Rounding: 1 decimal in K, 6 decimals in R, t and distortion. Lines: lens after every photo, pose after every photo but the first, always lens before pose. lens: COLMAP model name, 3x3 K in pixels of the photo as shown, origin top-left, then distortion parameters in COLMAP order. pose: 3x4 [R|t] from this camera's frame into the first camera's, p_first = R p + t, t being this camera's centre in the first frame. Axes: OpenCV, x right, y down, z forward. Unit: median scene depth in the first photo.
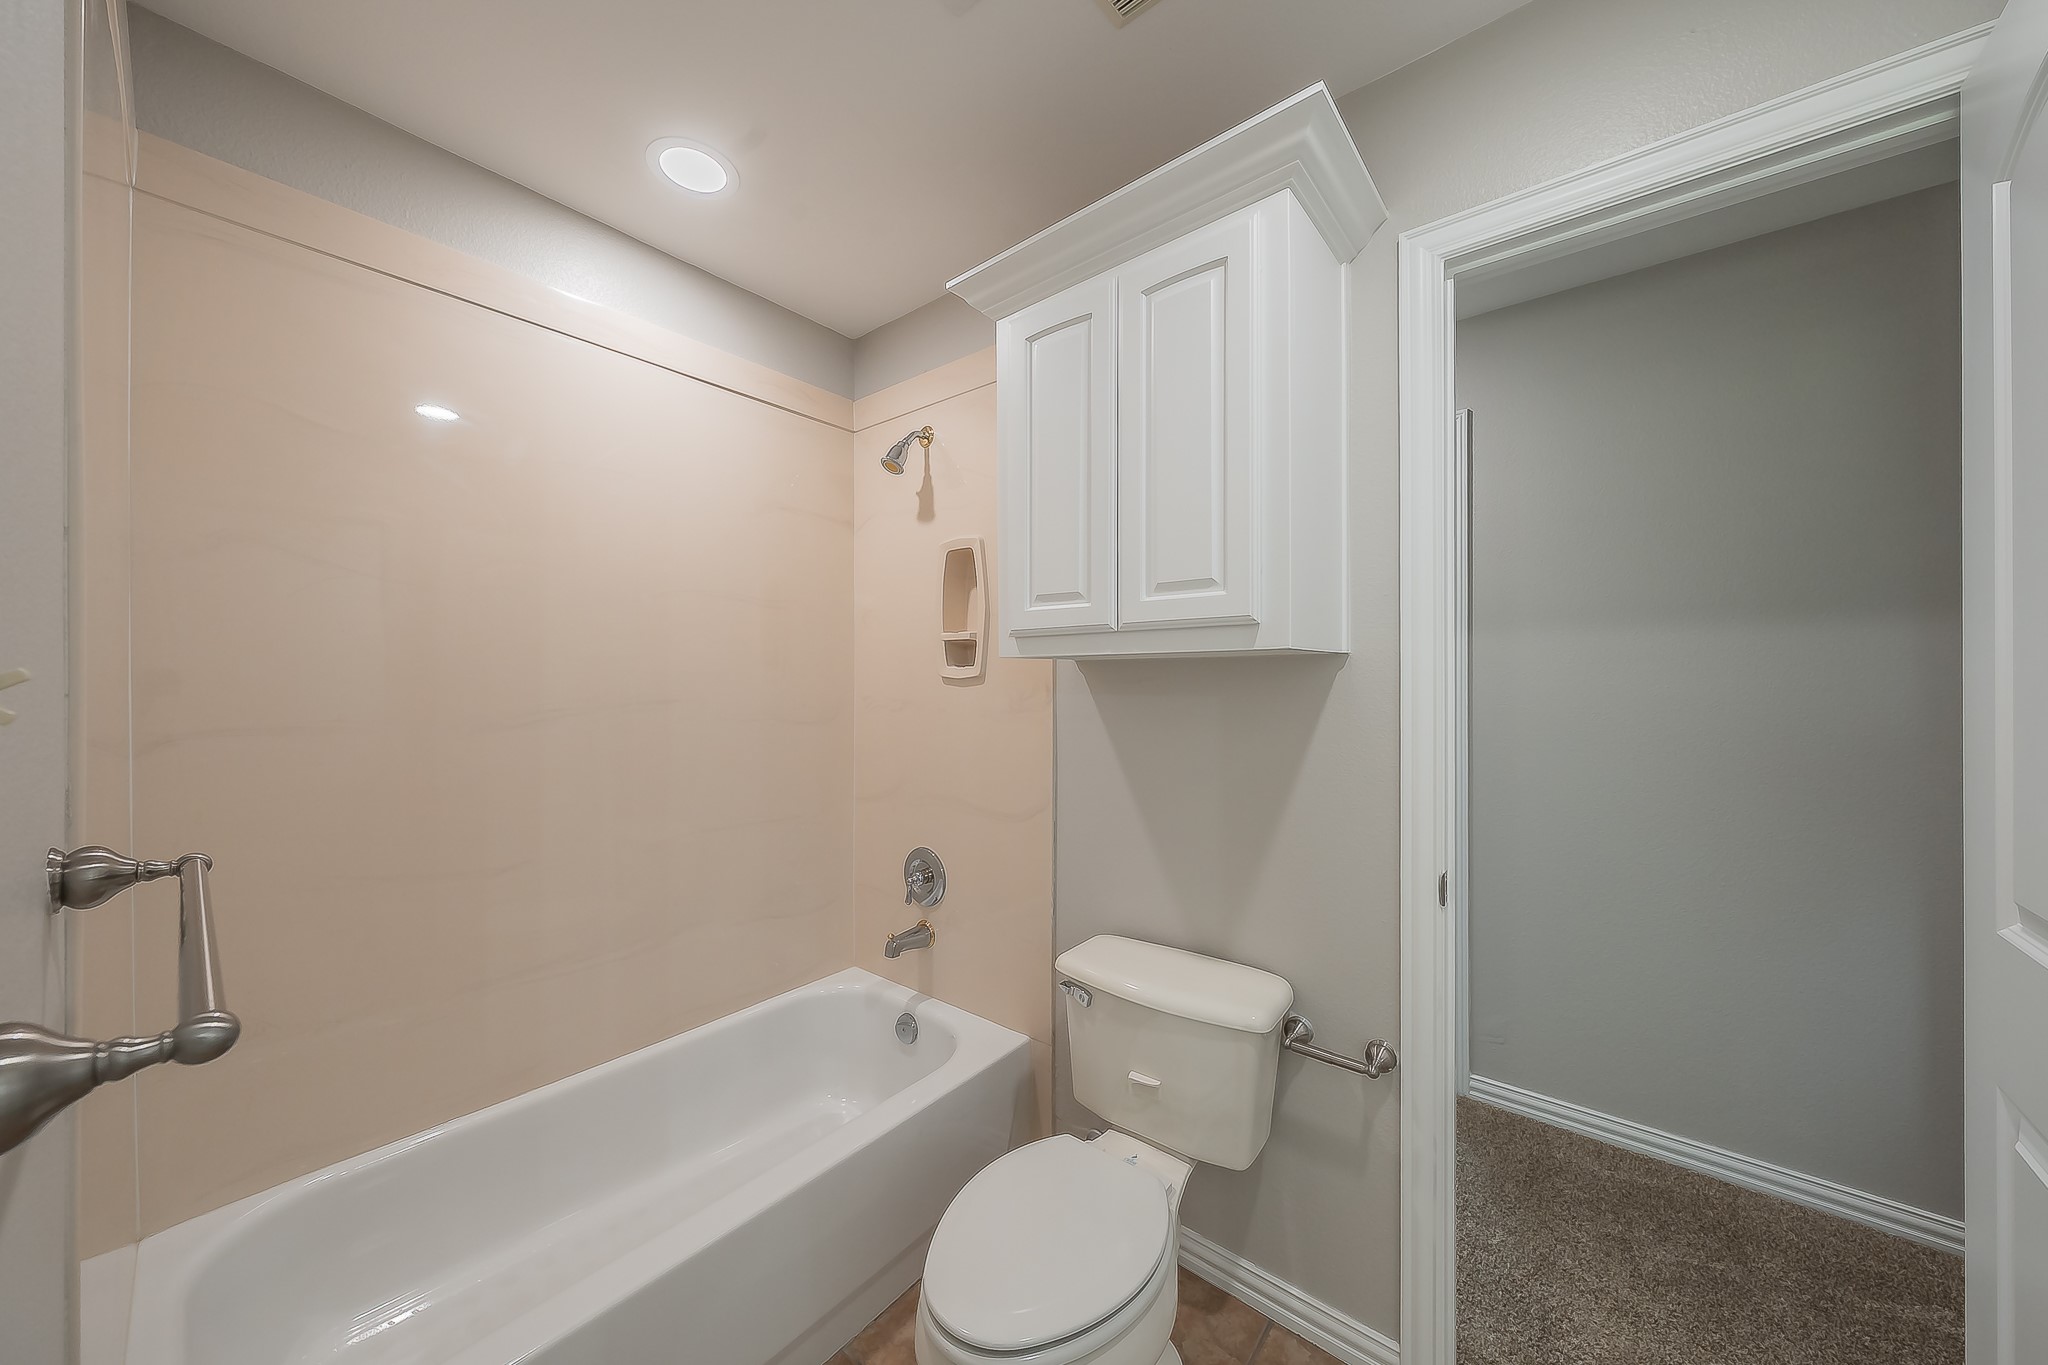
lens RADIAL K [[703.2, 0, 1025.5], [0, 703.2, 671.1], [0, 0, 1]] dist [-0.005558, -0.000097]
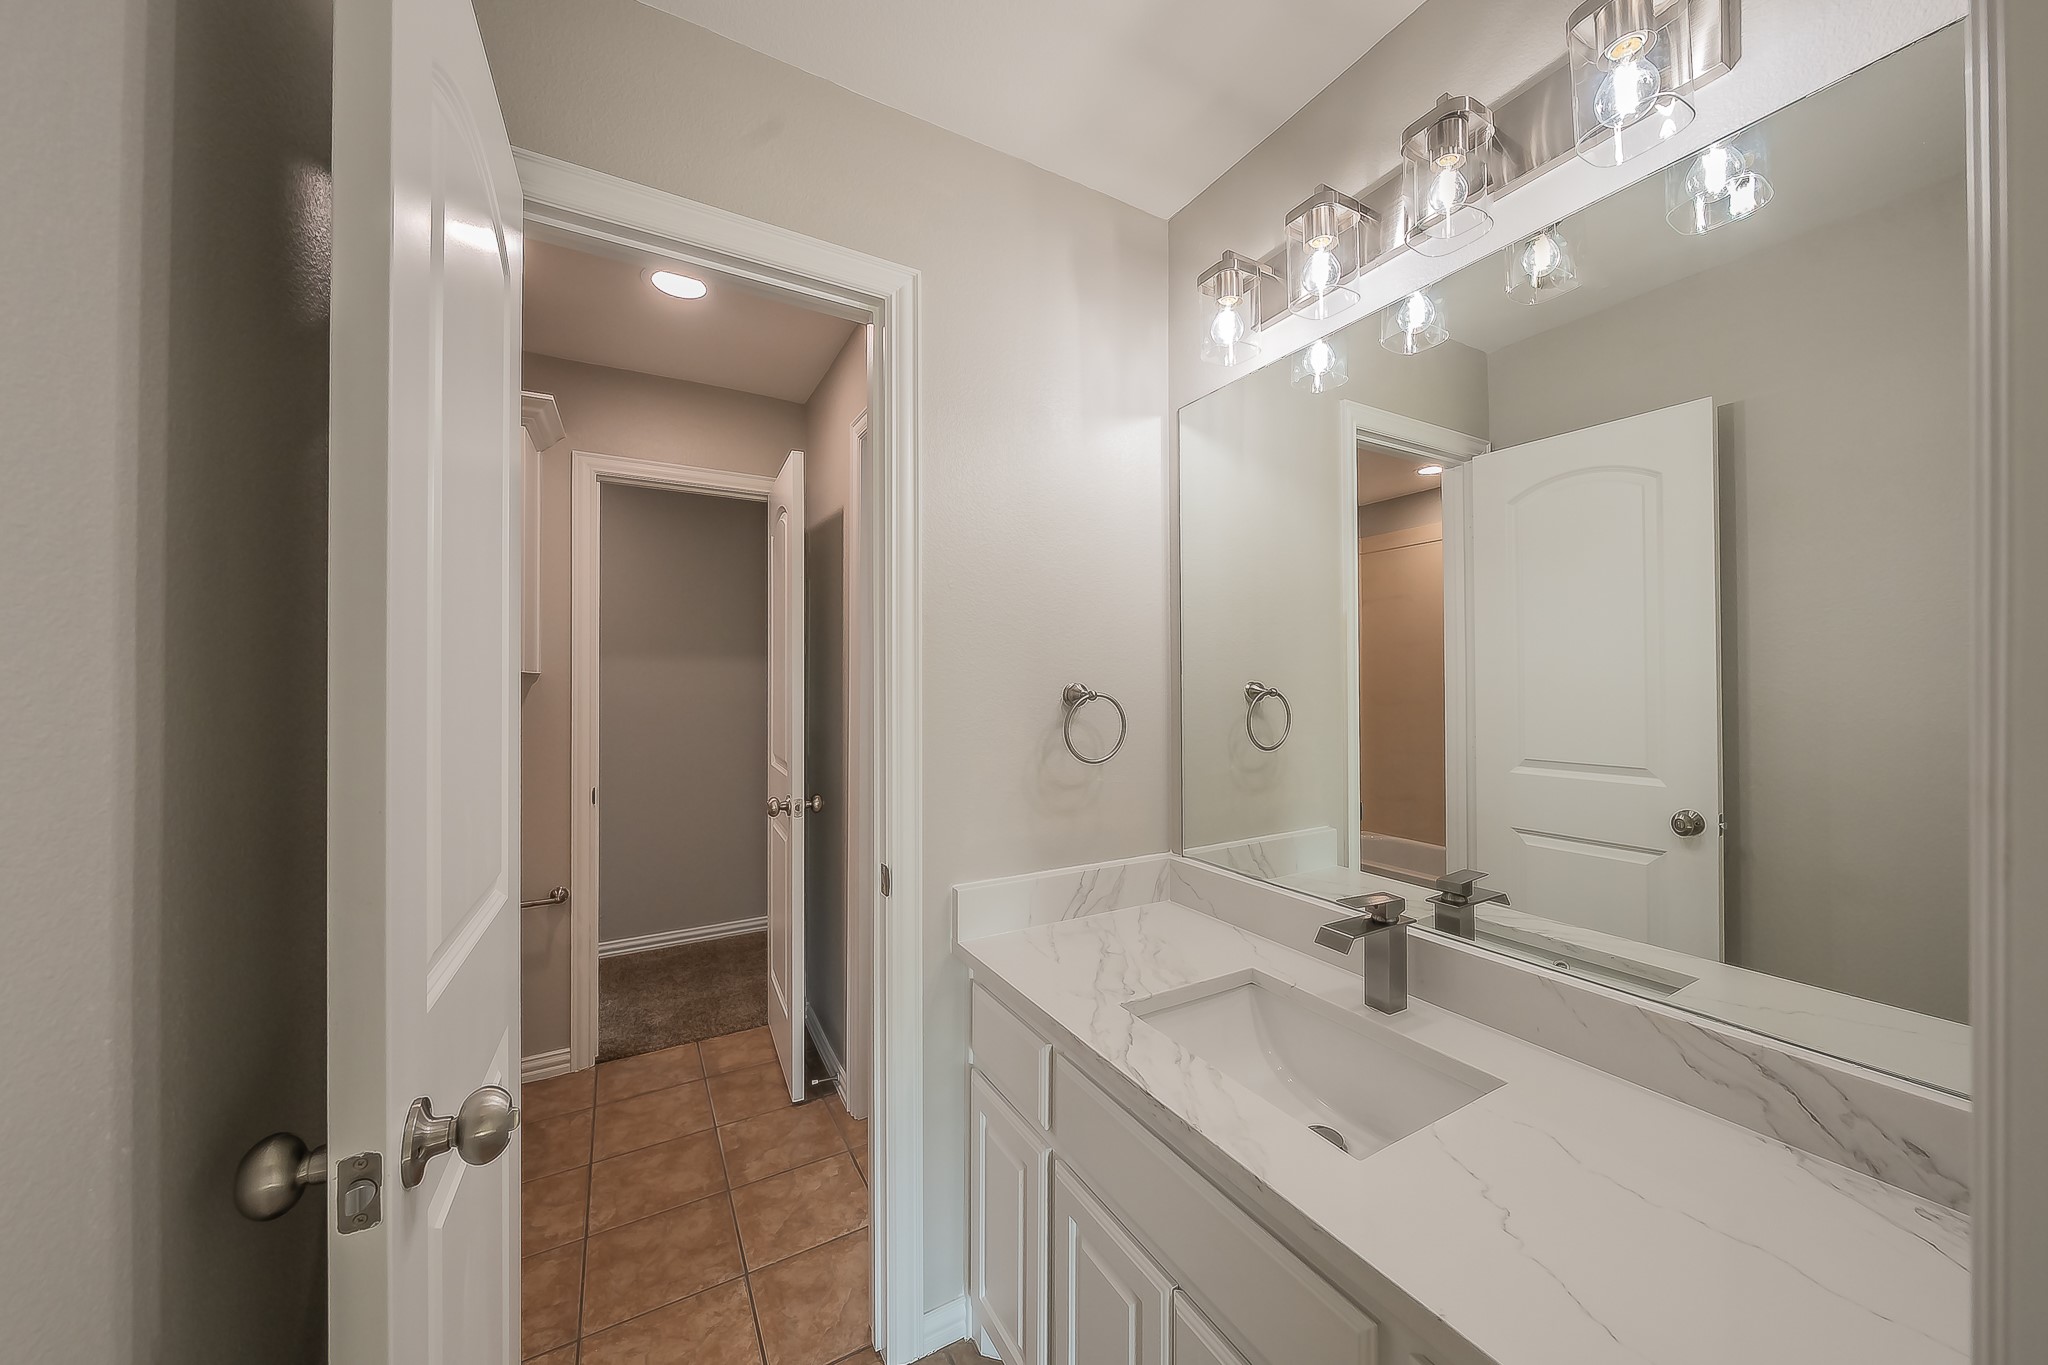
lens RADIAL K [[745.4, 0, 1027.1], [0, 745.4, 672.6], [0, 0, 1]] dist [-0.001841, -0.000487]
pose [[0.389567, 0.005332, 0.920983, -0.784529], [-0.002221, 0.999986, -0.004850, -0.021079], [-0.920996, -0.000157, 0.389573, -0.851510]]
